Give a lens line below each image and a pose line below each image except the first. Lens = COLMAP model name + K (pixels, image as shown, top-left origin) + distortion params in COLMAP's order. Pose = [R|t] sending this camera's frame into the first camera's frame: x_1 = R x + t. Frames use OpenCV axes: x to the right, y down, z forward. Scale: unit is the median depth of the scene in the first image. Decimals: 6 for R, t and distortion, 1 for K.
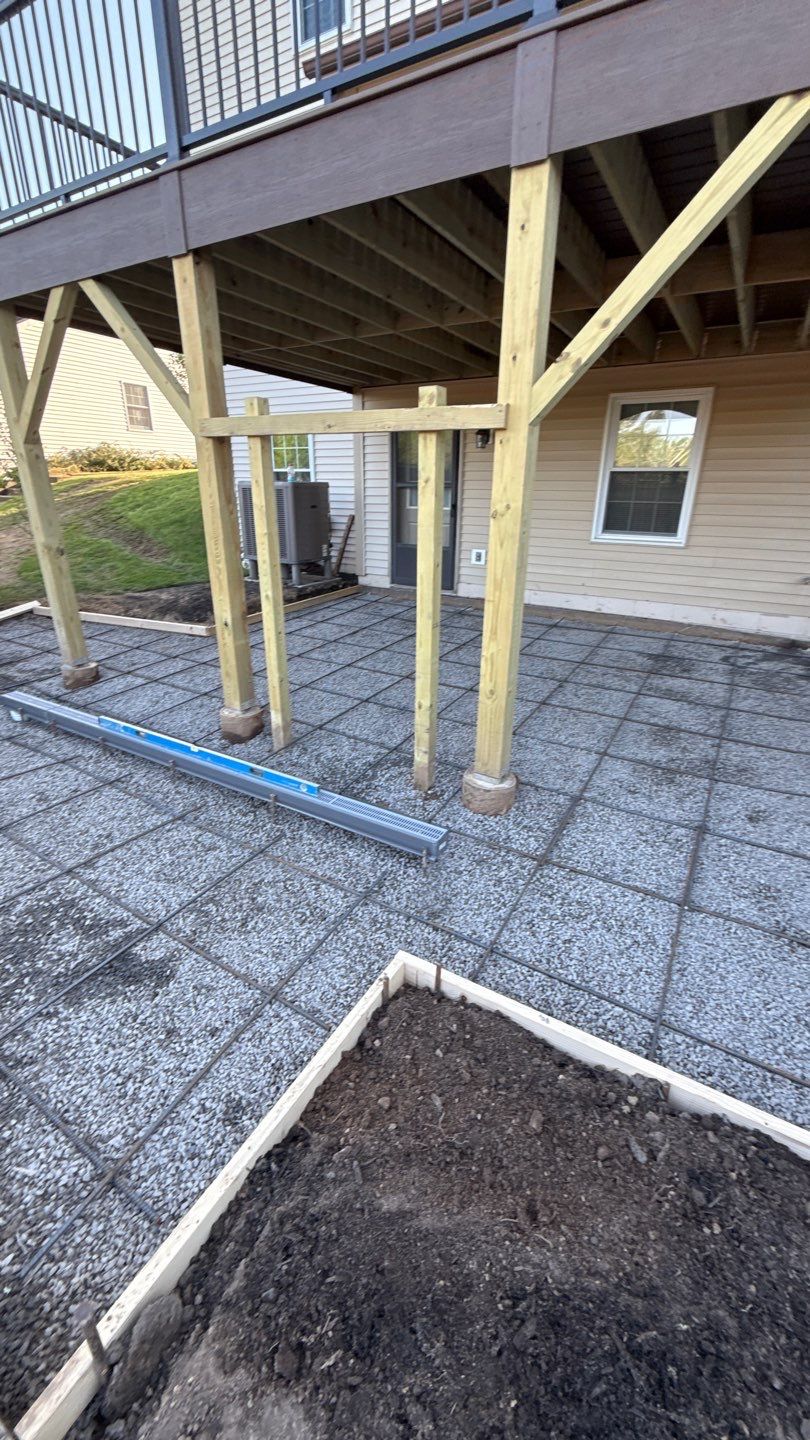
lens RADIAL K [[574.5, 0, 400.0], [0, 574.5, 715.0], [0, 0, 1]] dist [-0.003057, 0.000531]
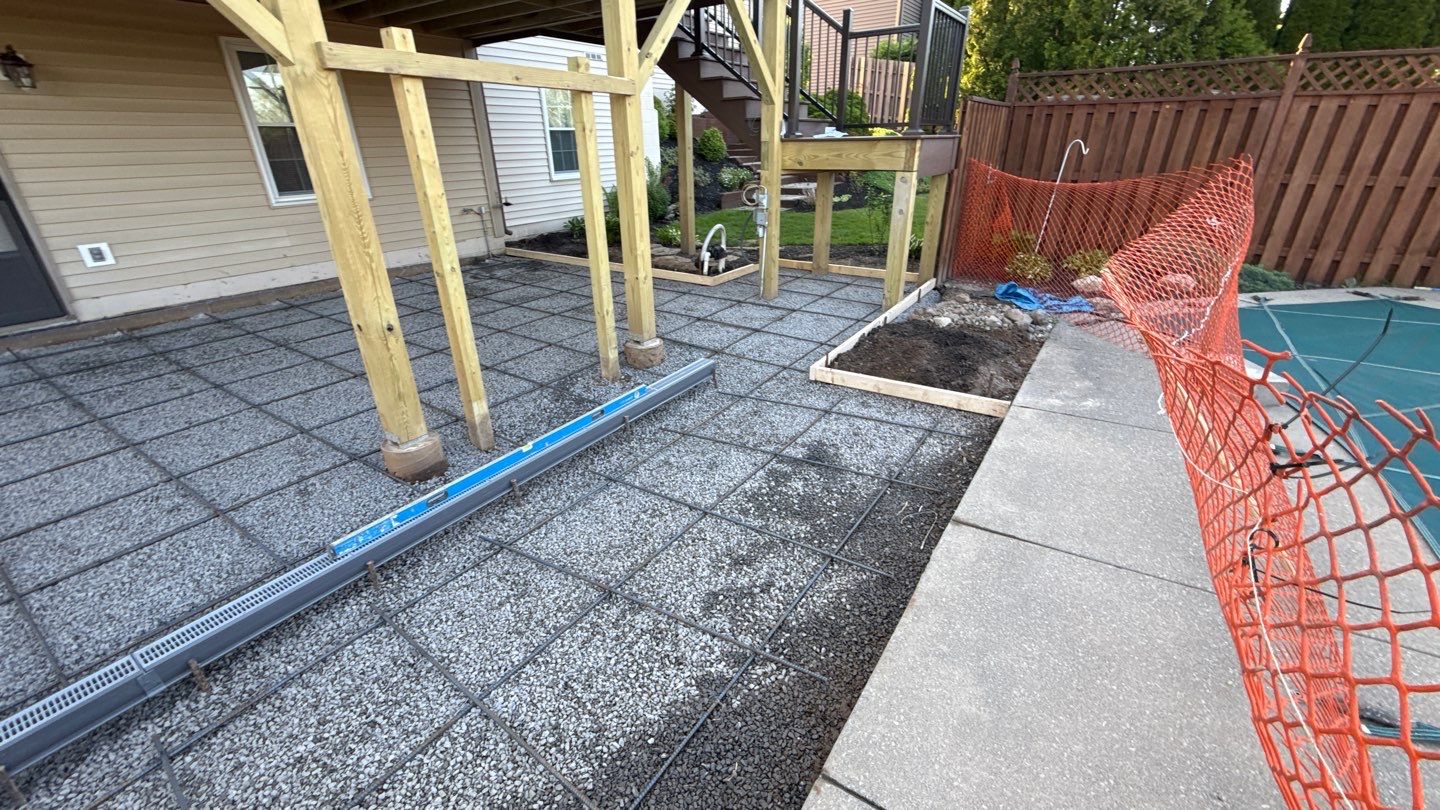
lens RADIAL K [[574.5, 0, 714.4], [0, 574.5, 417.0], [0, 0, 1]] dist [-0.003057, 0.000531]
pose [[0.051033, -0.439255, 0.896912, -0.857713], [0.387004, 0.836609, 0.387703, -0.160926], [-0.920665, 0.327323, 0.212688, 0.422569]]
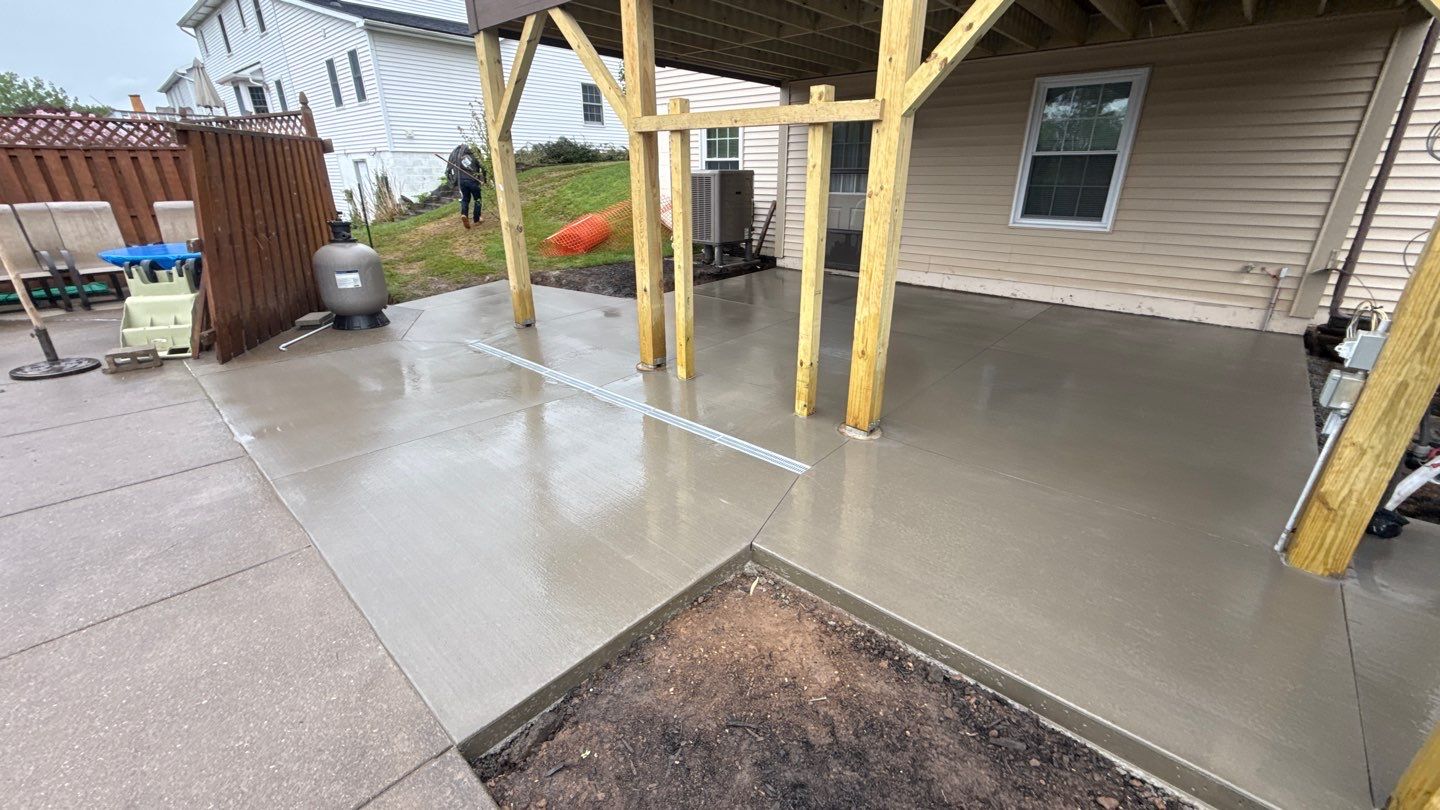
lens RADIAL K [[574.5, 0, 715.4], [0, 574.5, 395.1], [0, 0, 1]] dist [-0.003057, 0.000531]
pose [[0.980001, 0.062555, -0.188903, 0.063507], [-0.065113, 0.997851, -0.007360, 0.047558], [0.188036, 0.019512, 0.981968, -0.105919]]
